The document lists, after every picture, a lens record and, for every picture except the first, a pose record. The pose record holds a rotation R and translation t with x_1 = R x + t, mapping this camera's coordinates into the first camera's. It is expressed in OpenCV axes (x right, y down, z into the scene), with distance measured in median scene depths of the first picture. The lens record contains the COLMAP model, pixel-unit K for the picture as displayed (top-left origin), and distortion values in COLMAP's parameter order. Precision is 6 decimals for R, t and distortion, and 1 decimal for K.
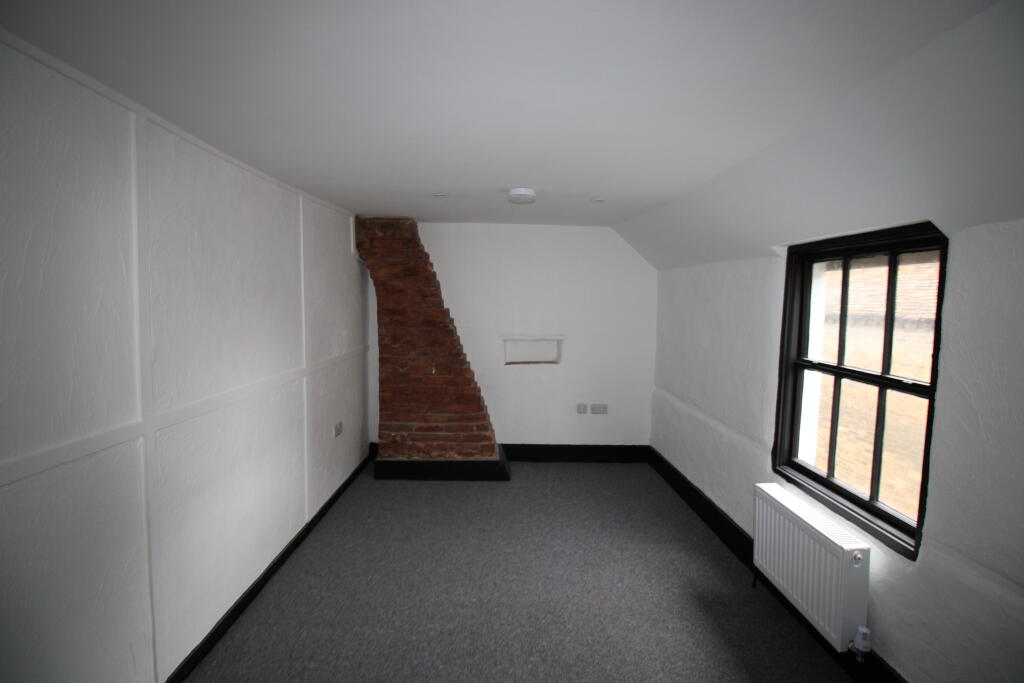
lens RADIAL K [[467.9, 0, 519.8], [0, 467.9, 334.3], [0, 0, 1]] dist [-0.001629, -0.017294]
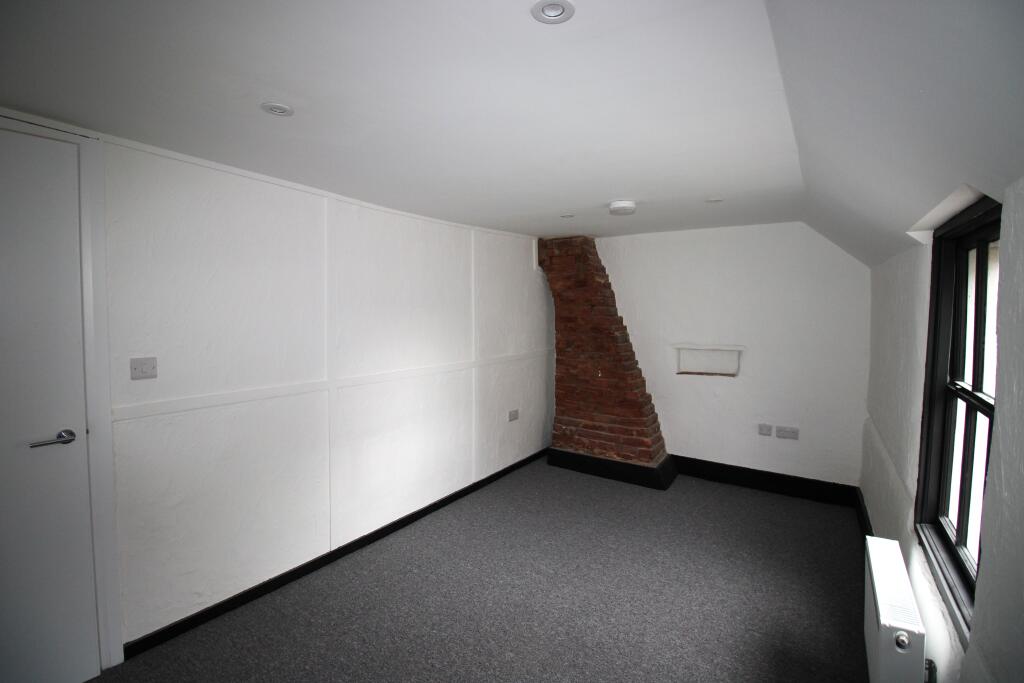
lens RADIAL K [[467.9, 0, 519.8], [0, 467.9, 334.3], [0, 0, 1]] dist [-0.001629, -0.017294]
pose [[0.817514, 0.021555, -0.575505, 0.287468], [-0.035658, 0.999277, -0.013226, 0.007138], [0.574804, 0.031333, 0.817691, 0.007448]]
